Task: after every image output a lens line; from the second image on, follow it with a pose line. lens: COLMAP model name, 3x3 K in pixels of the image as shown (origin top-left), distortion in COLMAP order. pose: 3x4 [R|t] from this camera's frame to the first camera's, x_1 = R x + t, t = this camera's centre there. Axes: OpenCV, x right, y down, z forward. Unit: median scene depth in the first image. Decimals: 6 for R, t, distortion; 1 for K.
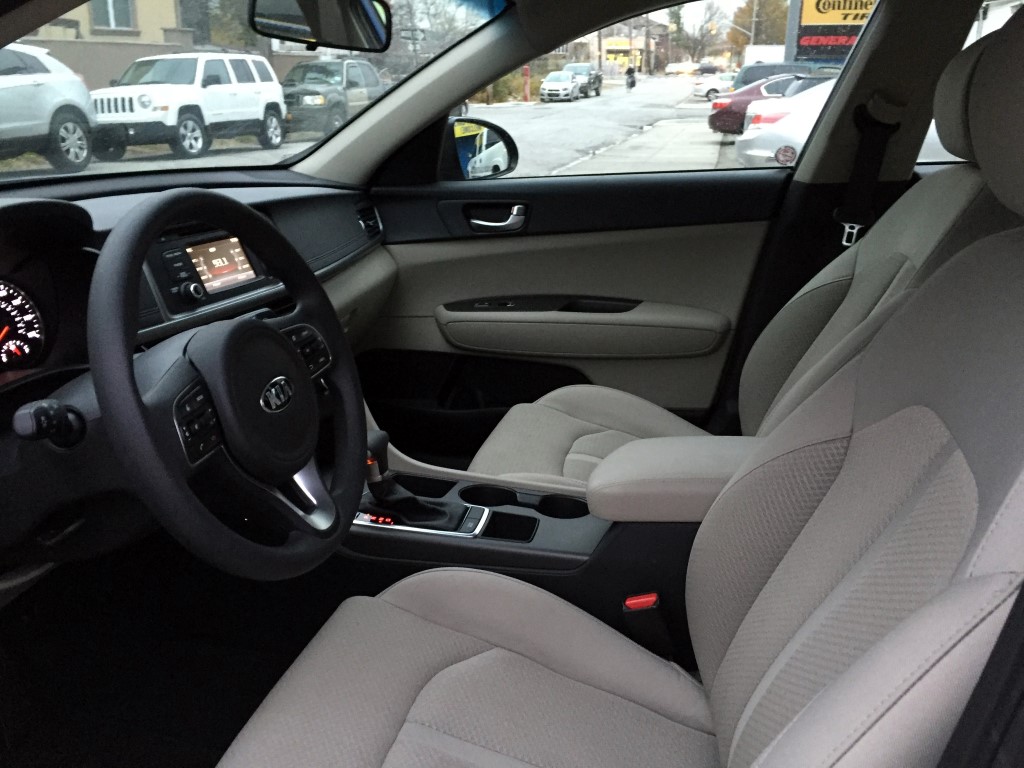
lens RADIAL K [[872.1, 0, 506.2], [0, 872.1, 375.0], [0, 0, 1]] dist [0.072033, -0.086097]
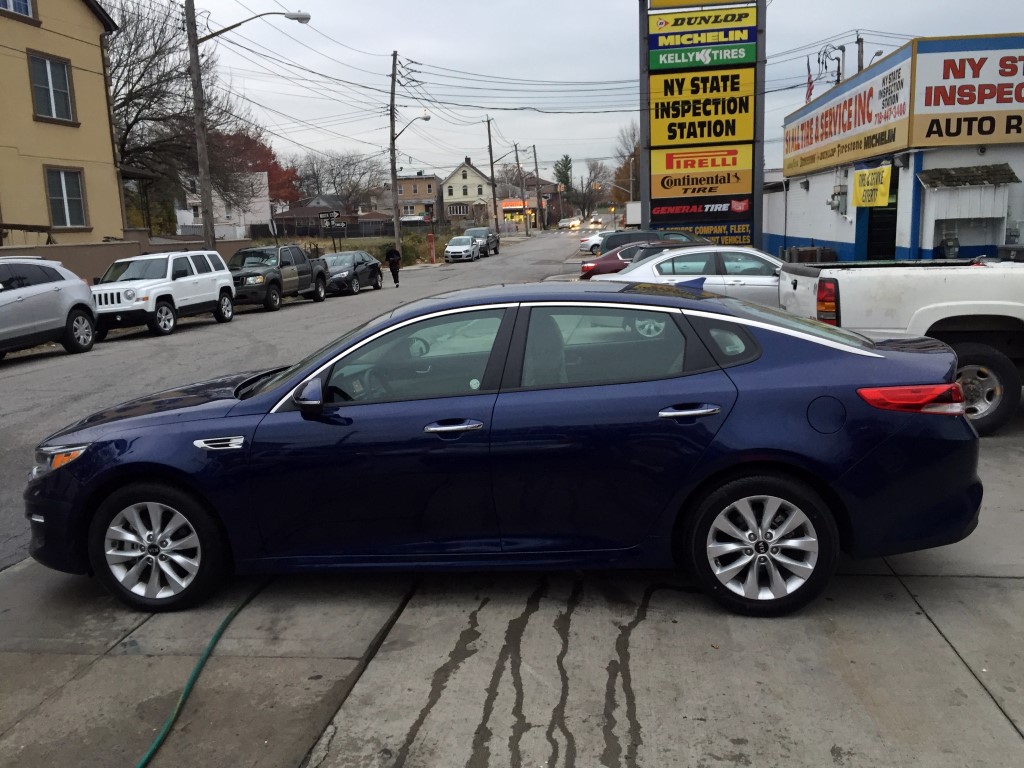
lens RADIAL K [[872.1, 0, 515.9], [0, 872.1, 387.1], [0, 0, 1]] dist [0.072033, -0.086097]
pose [[0.992172, -0.064817, 0.106744, -0.002618], [0.080023, 0.986195, -0.144968, 0.034678], [-0.095874, 0.152375, 0.983662, -0.197150]]
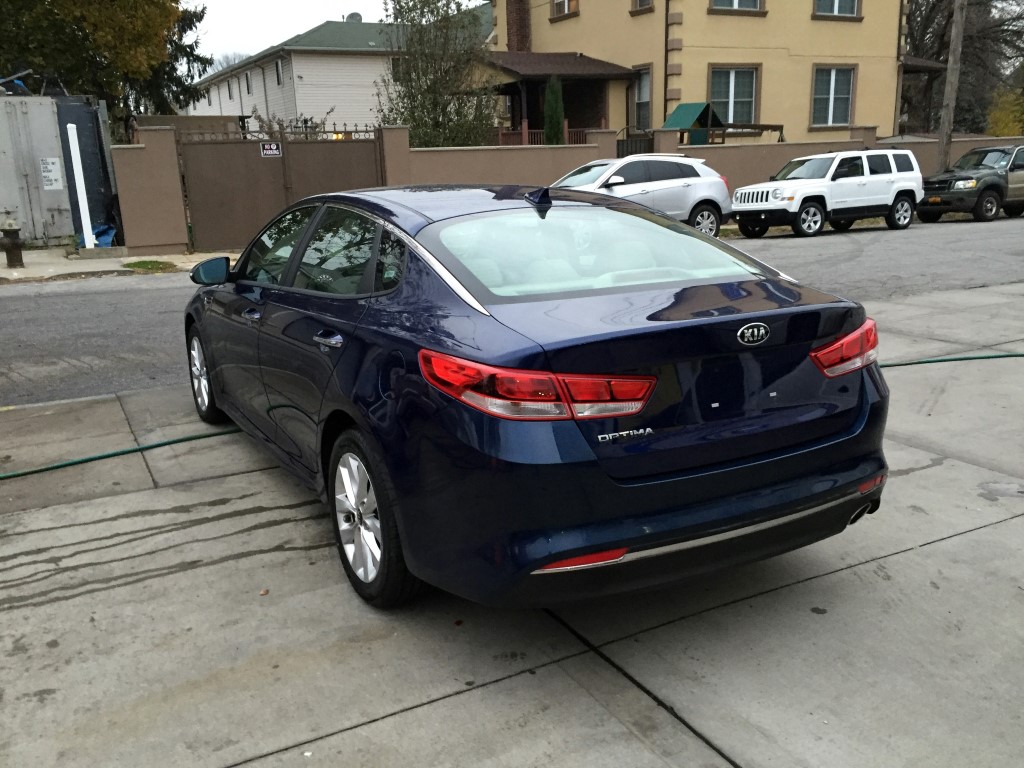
lens RADIAL K [[872.1, 0, 515.9], [0, 872.1, 393.7], [0, 0, 1]] dist [0.072033, -0.086097]
pose [[0.681824, 0.163337, -0.713048, 0.212033], [-0.203555, 0.978618, 0.029530, 0.011799], [0.702625, 0.125010, 0.700493, -0.095033]]
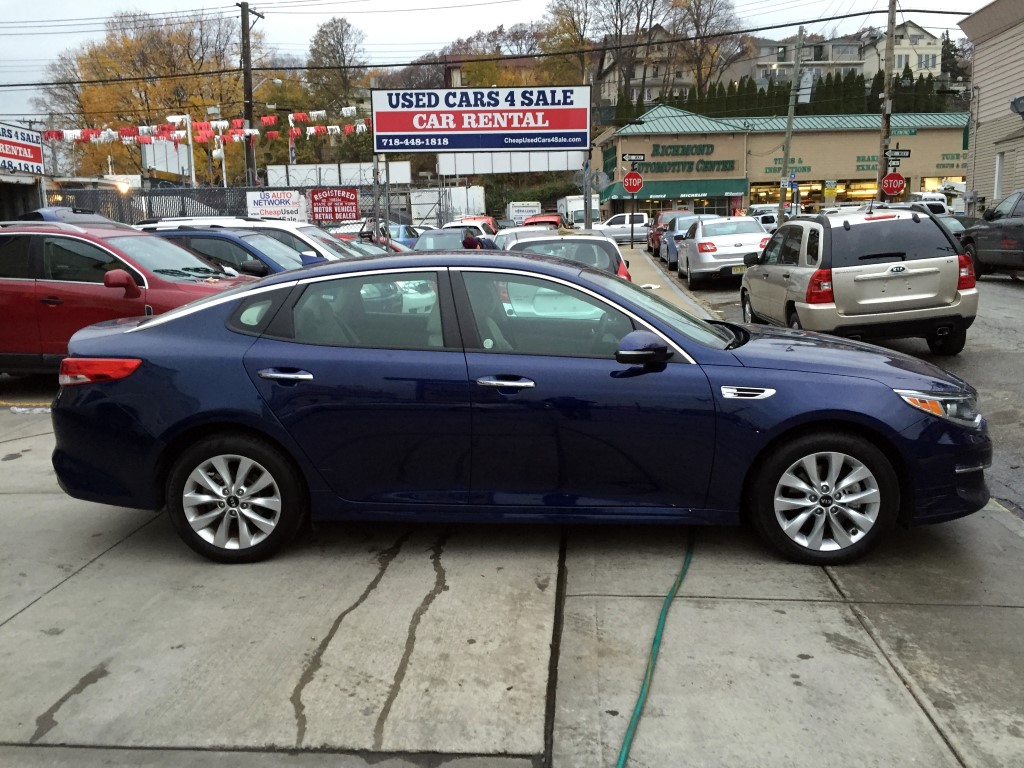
lens RADIAL K [[872.1, 0, 509.4], [0, 872.1, 384.6], [0, 0, 1]] dist [0.072033, -0.086097]
pose [[-0.987194, 0.044162, -0.153288, 0.058174], [-0.031716, 0.887398, 0.459911, -0.114527], [0.156338, 0.458883, -0.874634, 0.289679]]
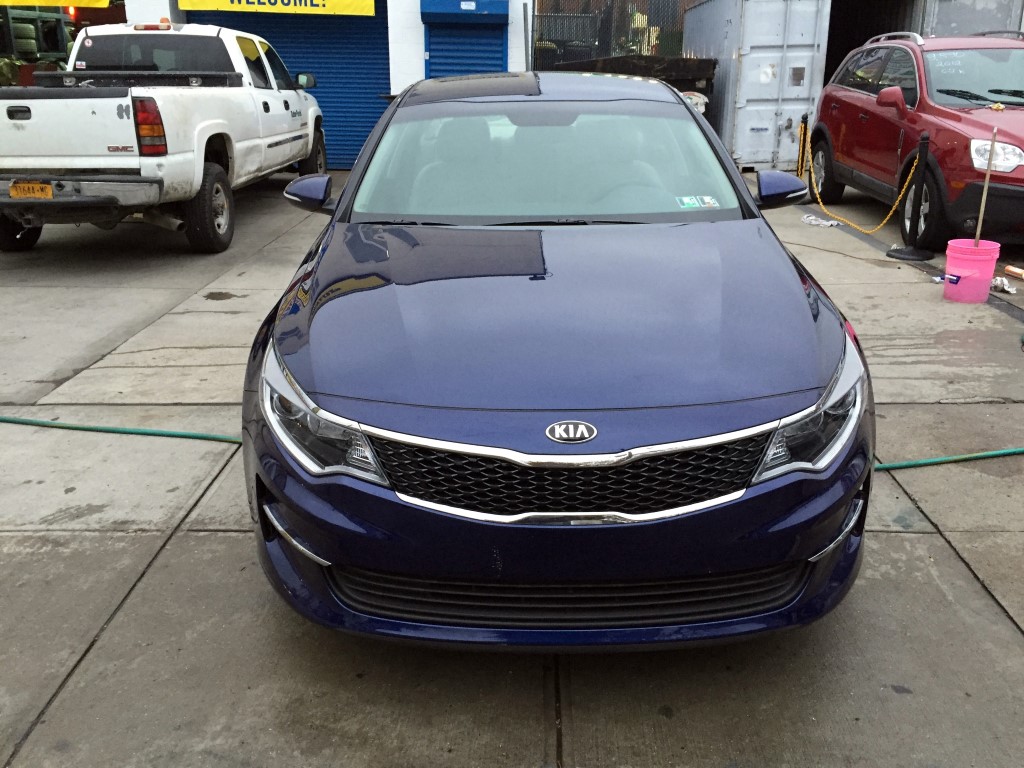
lens RADIAL K [[872.1, 0, 511.7], [0, 872.1, 387.7], [0, 0, 1]] dist [0.072033, -0.086097]
pose [[-0.225376, -0.341165, 0.912585, -0.198755], [0.302353, 0.865945, 0.398399, -0.051535], [-0.926168, 0.365713, -0.092011, 0.098311]]
